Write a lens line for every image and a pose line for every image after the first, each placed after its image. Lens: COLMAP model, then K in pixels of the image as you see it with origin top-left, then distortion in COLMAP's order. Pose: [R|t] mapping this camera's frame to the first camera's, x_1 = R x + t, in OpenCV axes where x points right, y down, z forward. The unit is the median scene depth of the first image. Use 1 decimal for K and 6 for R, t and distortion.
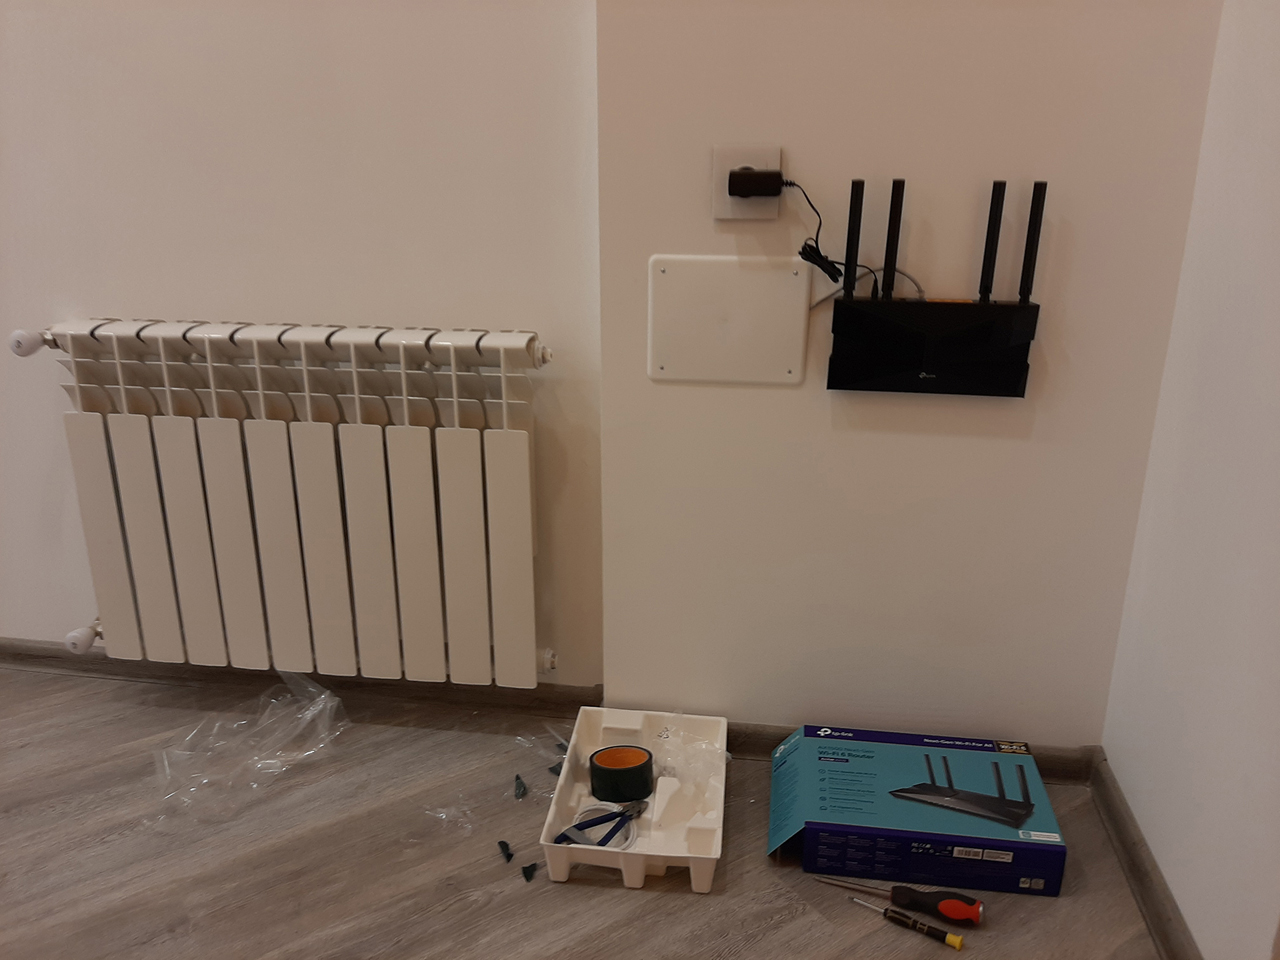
lens RADIAL K [[999.7, 0, 612.4], [0, 999.7, 478.8], [0, 0, 1]] dist [0.025210, -0.001368]
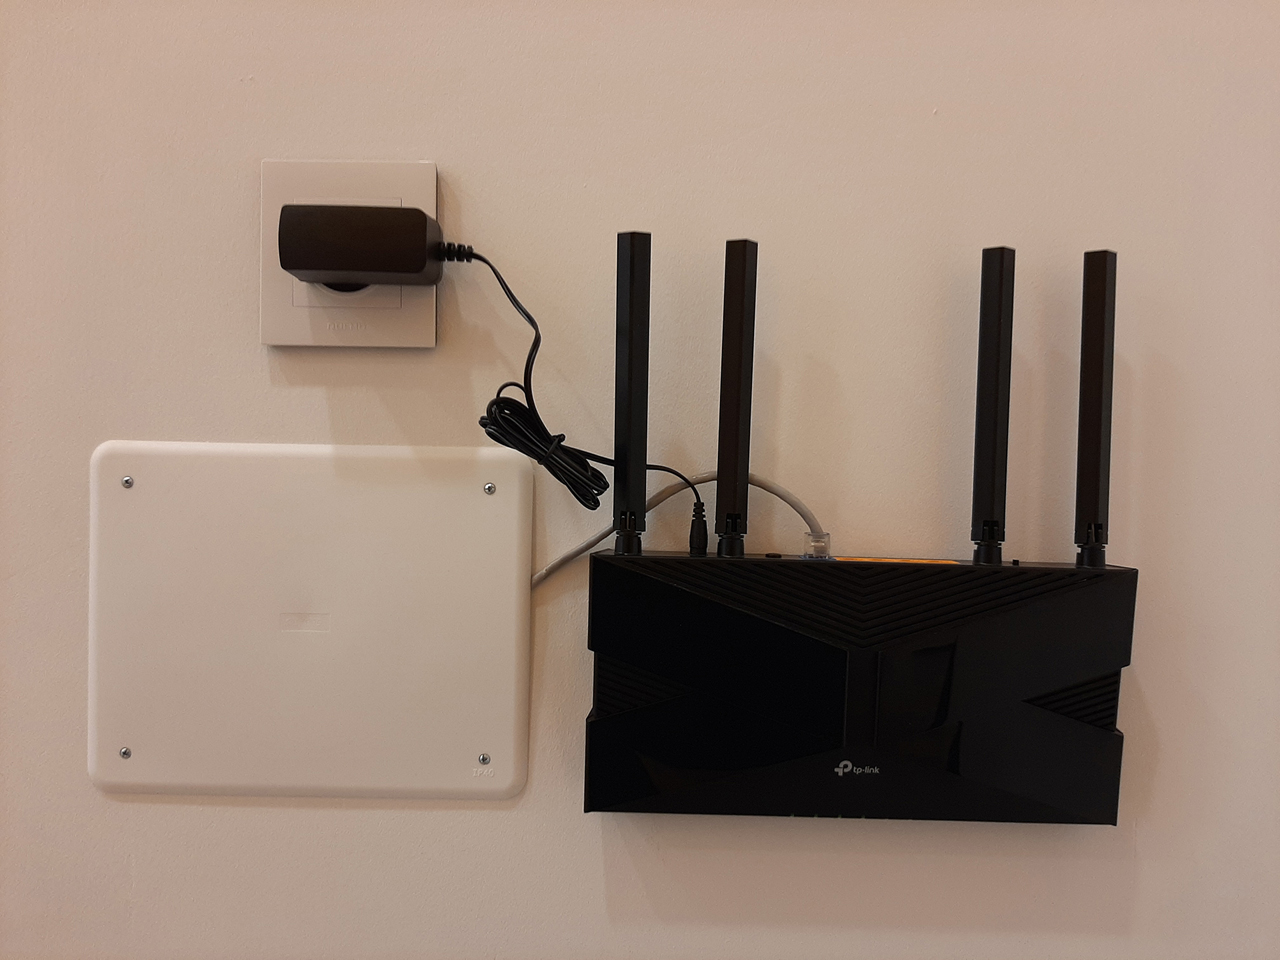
lens RADIAL K [[1073.5, 0, 615.8], [0, 1073.5, 483.0], [0, 0, 1]] dist [0.009882, -0.002321]
pose [[0.987732, 0.016020, 0.155338, 0.169578], [0.032136, 0.952583, -0.302577, -0.086899], [-0.152819, 0.303857, 0.940381, 0.625568]]
